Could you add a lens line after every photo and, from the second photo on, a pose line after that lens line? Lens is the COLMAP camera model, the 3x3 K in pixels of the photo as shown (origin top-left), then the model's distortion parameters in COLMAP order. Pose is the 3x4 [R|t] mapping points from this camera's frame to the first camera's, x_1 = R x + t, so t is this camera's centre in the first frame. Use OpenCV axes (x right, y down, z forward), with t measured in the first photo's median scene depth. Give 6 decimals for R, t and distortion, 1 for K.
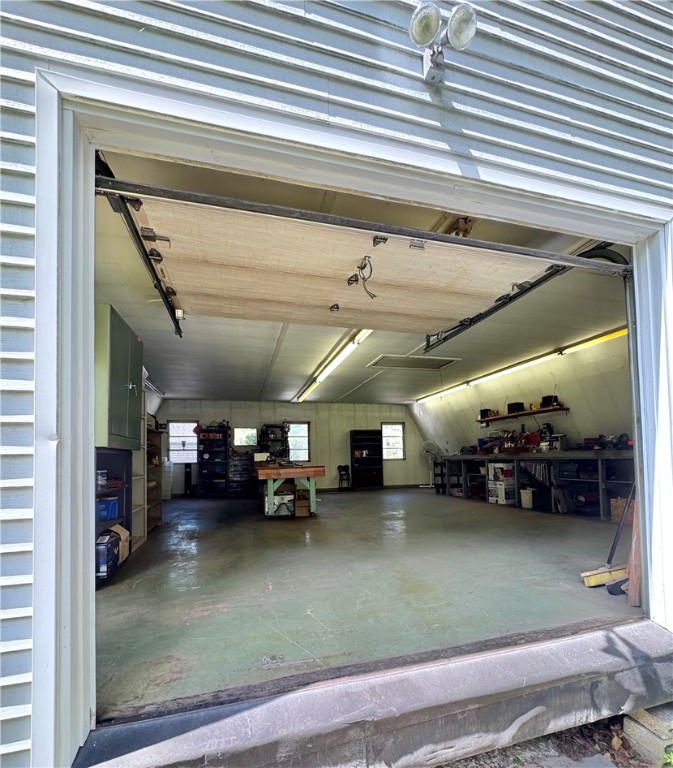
lens RADIAL K [[356.7, 0, 336.7], [0, 356.7, 447.2], [0, 0, 1]] dist [0.001645, 0.000056]
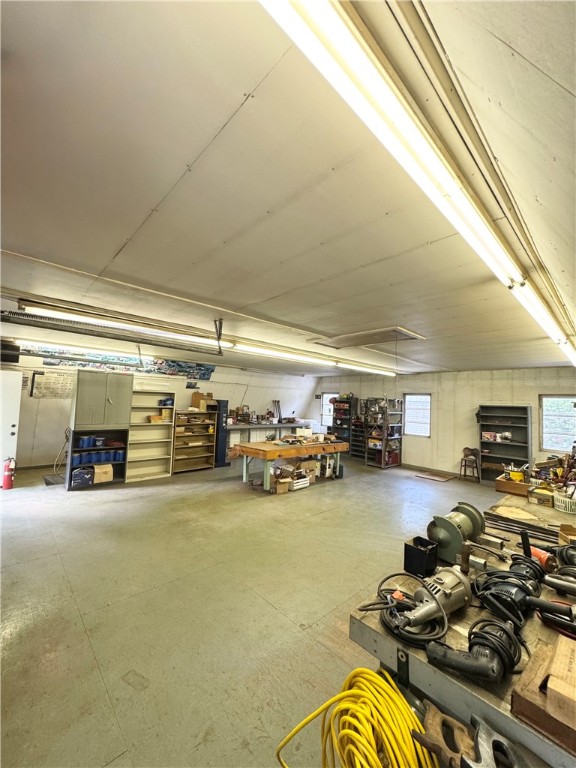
lens RADIAL K [[306.3, 0, 289.0], [0, 306.3, 381.7], [0, 0, 1]] dist [-0.002358, -0.000128]
pose [[0.467152, -0.018285, -0.883988, 0.587468], [-0.018939, 0.999350, -0.030679, -0.093788], [0.883974, 0.031073, 0.466502, 0.417897]]
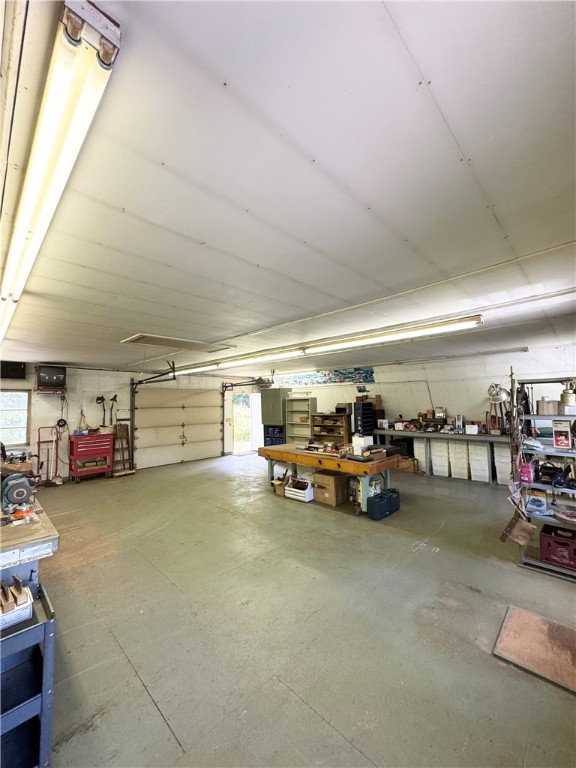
lens RADIAL K [[306.3, 0, 288.6], [0, 306.3, 382.5], [0, 0, 1]] dist [-0.002358, -0.000128]
pose [[-0.860651, 0.003548, -0.509184, 0.307971], [0.052647, 0.995236, -0.082053, -0.059228], [0.506467, -0.097426, -0.856738, 1.319413]]
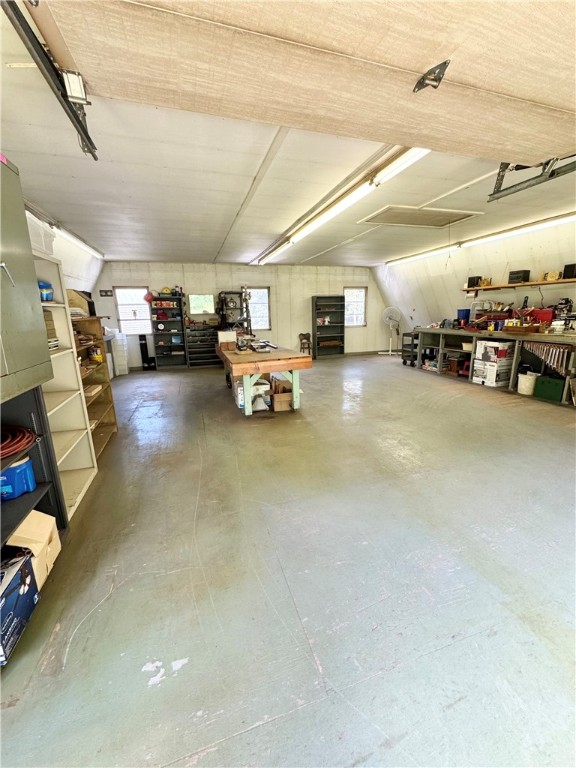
lens RADIAL K [[306.3, 0, 289.5], [0, 306.3, 382.3], [0, 0, 1]] dist [-0.002358, -0.000128]
pose [[0.999095, -0.012348, 0.040700, -0.078382], [0.001428, 0.966129, 0.258057, -0.048478], [-0.042508, -0.257766, 0.965272, 0.212493]]
